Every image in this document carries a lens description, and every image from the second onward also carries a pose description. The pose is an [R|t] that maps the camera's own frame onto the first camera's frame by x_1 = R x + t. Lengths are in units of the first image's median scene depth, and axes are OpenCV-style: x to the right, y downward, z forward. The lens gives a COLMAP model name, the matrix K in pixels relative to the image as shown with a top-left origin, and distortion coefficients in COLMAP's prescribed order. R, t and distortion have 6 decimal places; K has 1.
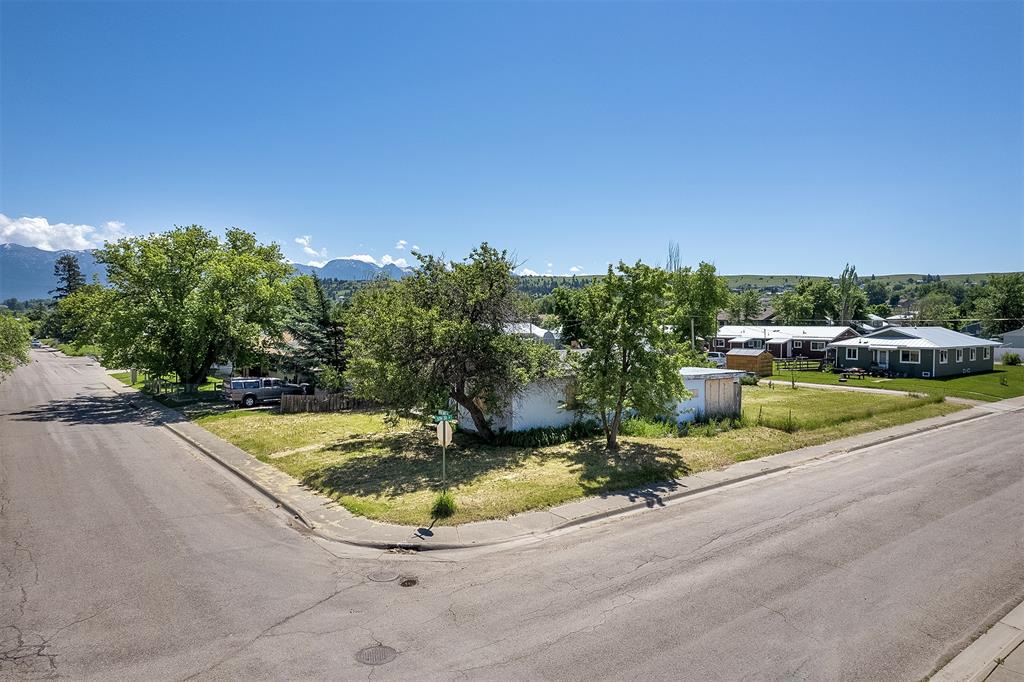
lens RADIAL K [[663.2, 0, 515.5], [0, 663.2, 341.9], [0, 0, 1]] dist [-0.038030, 0.020875]
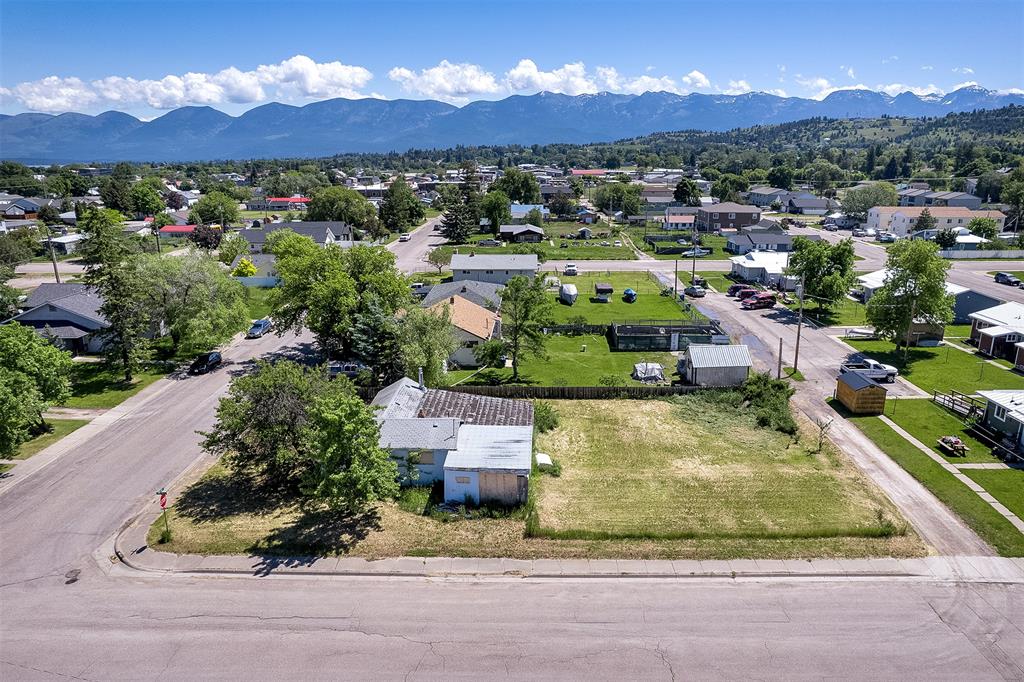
lens RADIAL K [[663.2, 0, 538.8], [0, 663.2, 352.1], [0, 0, 1]] dist [-0.038030, 0.020875]
pose [[0.786723, 0.177393, -0.591269, 1.501870], [-0.025044, 0.966204, 0.256558, -0.659955], [0.616798, -0.187032, 0.764578, 0.288470]]
